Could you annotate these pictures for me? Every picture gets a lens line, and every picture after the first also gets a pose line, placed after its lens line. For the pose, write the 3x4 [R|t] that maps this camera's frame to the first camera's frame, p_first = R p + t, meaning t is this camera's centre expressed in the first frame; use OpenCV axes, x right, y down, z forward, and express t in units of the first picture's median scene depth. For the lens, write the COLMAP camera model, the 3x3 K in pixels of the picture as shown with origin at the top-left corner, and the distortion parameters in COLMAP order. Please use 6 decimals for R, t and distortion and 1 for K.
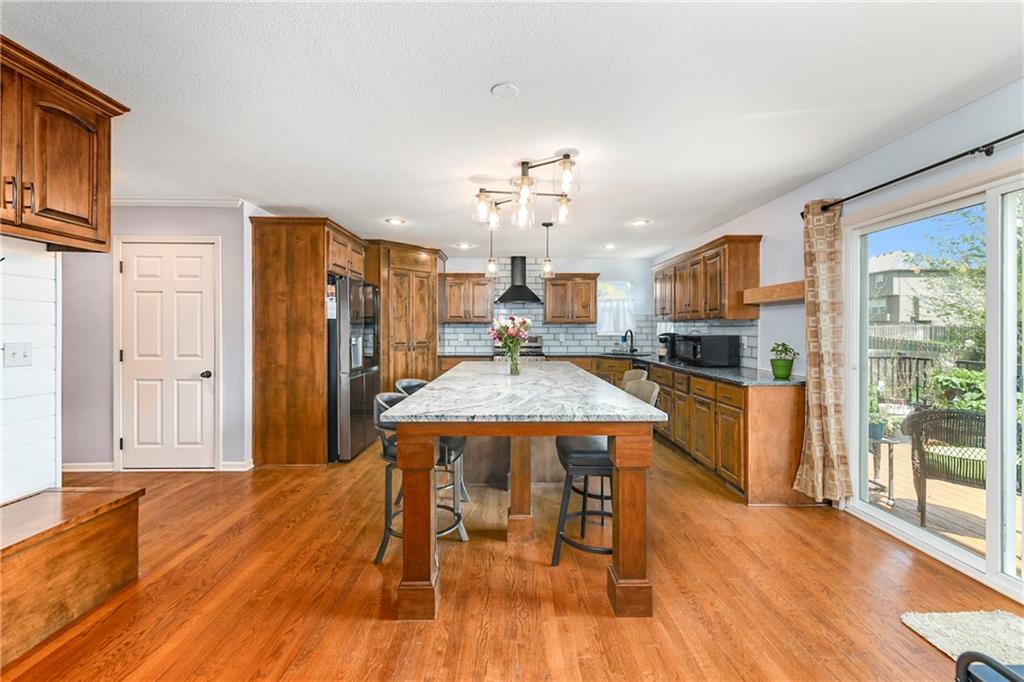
lens RADIAL K [[417.6, 0, 515.7], [0, 417.6, 331.0], [0, 0, 1]] dist [0.001046, 0.000066]
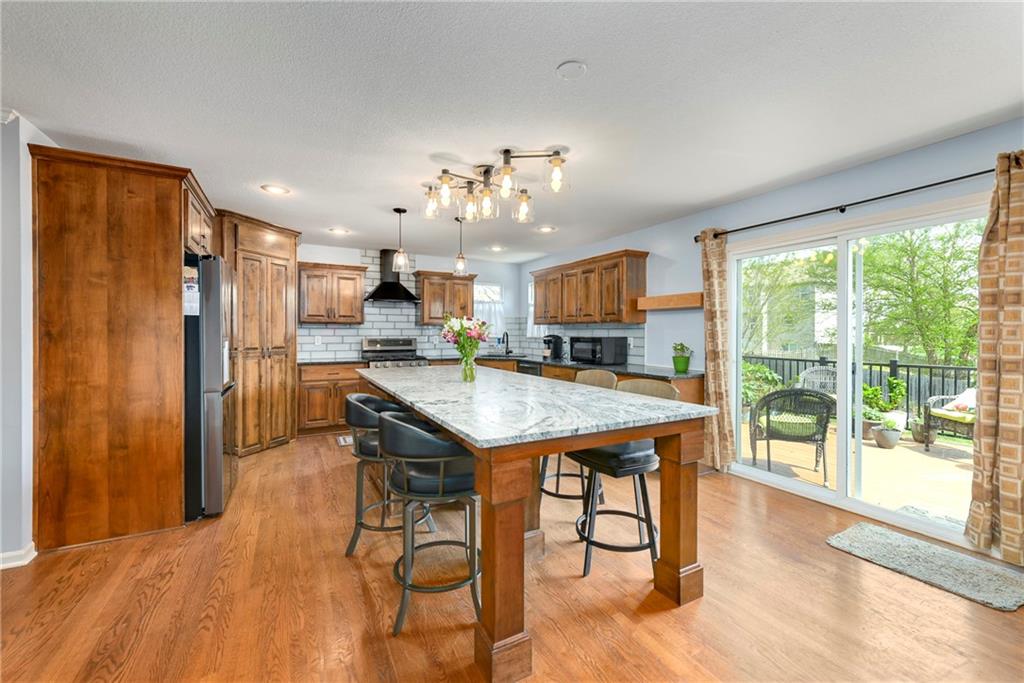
lens RADIAL K [[418.6, 0, 512.4], [0, 418.6, 334.1], [0, 0, 1]] dist [0.000296, -0.000011]
pose [[0.881971, -0.000583, 0.471303, -0.301001], [-0.000596, 0.999997, 0.002352, 0.000495], [-0.471303, -0.002355, 0.881968, 0.131965]]
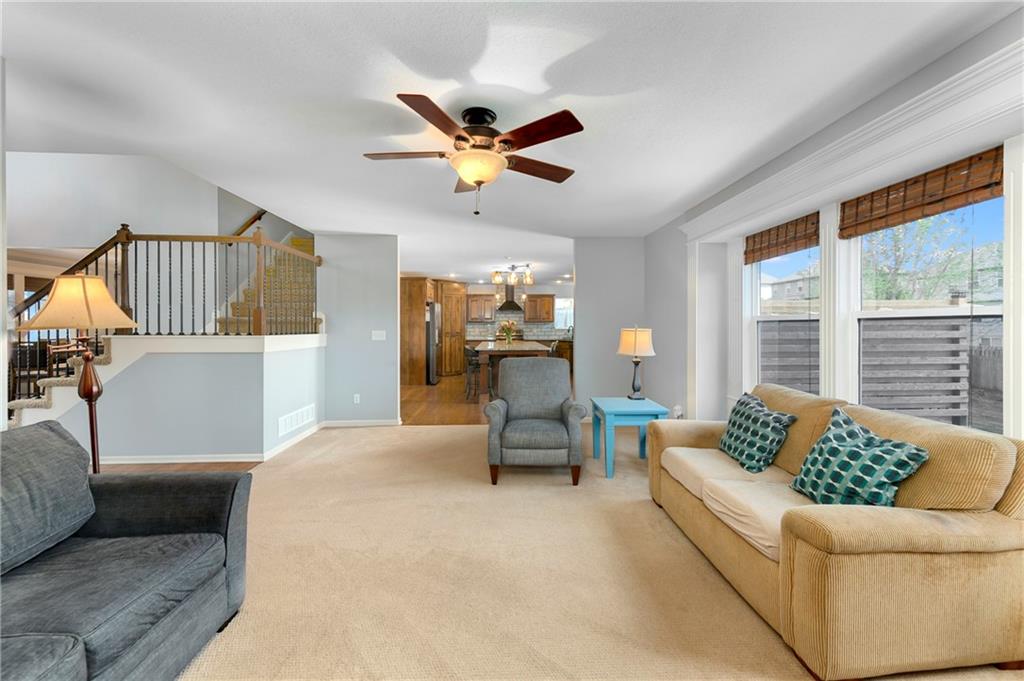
lens RADIAL K [[454.6, 0, 509.0], [0, 454.6, 325.8], [0, 0, 1]] dist [-0.000320, -0.000067]
pose [[0.999925, -0.001657, 0.012161, -0.032126], [0.001703, 0.999991, -0.003770, 0.005990], [-0.012155, 0.003791, 0.999919, -1.480182]]
